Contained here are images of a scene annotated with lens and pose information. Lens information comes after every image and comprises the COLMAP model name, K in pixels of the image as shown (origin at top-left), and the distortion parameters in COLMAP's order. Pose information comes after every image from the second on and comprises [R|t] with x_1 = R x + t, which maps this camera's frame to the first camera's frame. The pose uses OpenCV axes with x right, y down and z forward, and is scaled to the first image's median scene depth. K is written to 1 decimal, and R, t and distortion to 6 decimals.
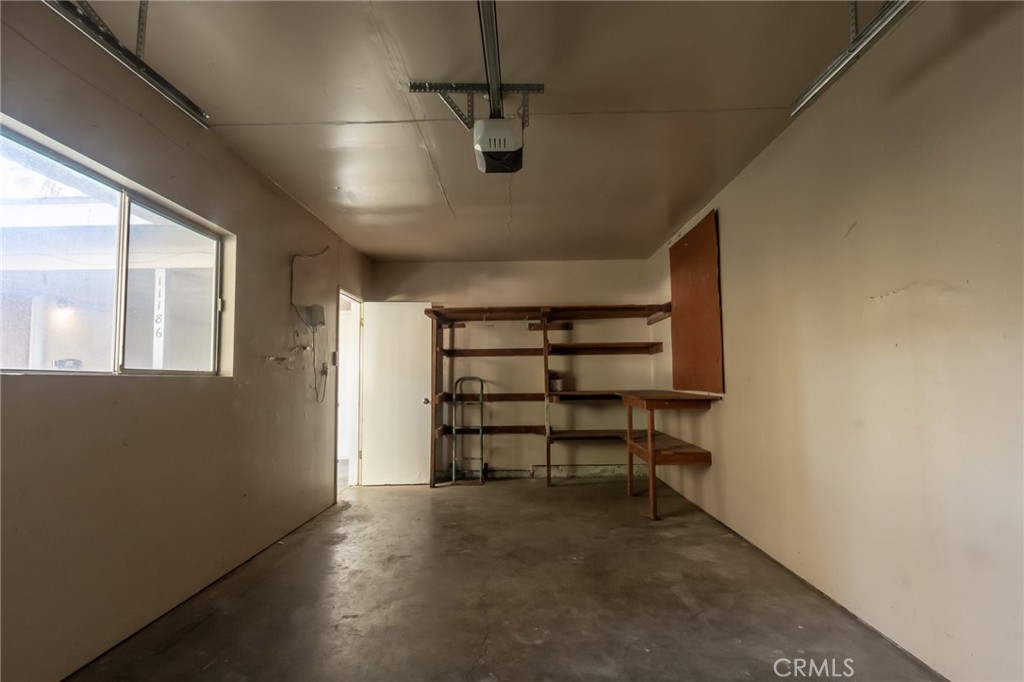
lens RADIAL K [[485.2, 0, 508.4], [0, 485.2, 347.3], [0, 0, 1]] dist [0.001076, 0.000384]
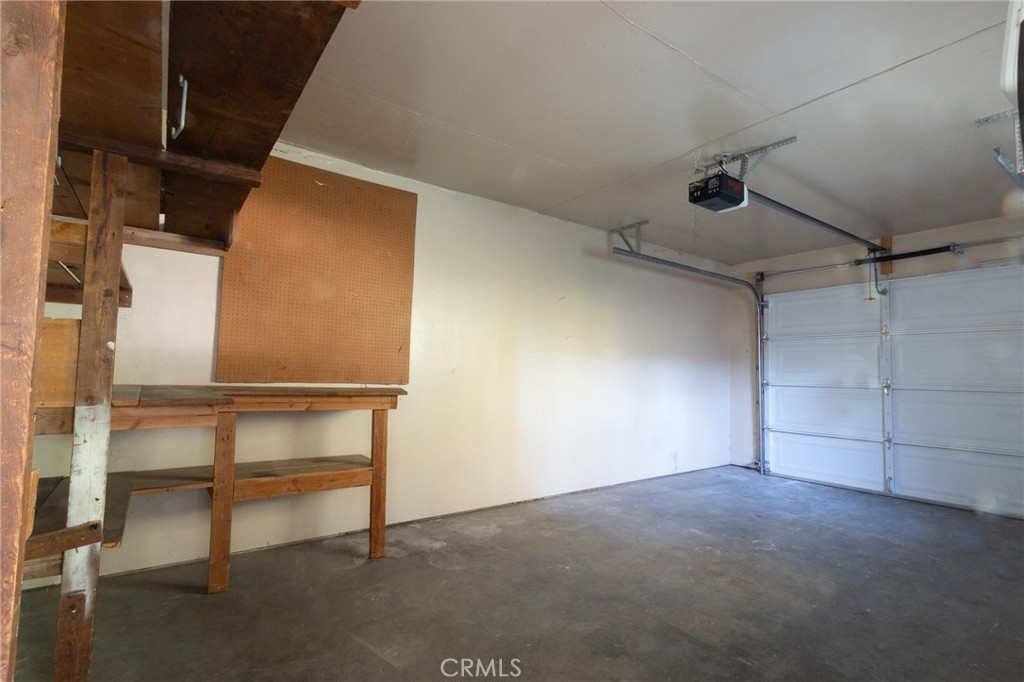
lens RADIAL K [[485.2, 0, 508.4], [0, 485.2, 347.3], [0, 0, 1]] dist [0.001076, 0.000384]
pose [[-0.605683, 0.041935, 0.794600, -0.456973], [-0.067589, 0.992290, -0.103887, 0.107930], [-0.792830, -0.116629, -0.598179, 1.429304]]
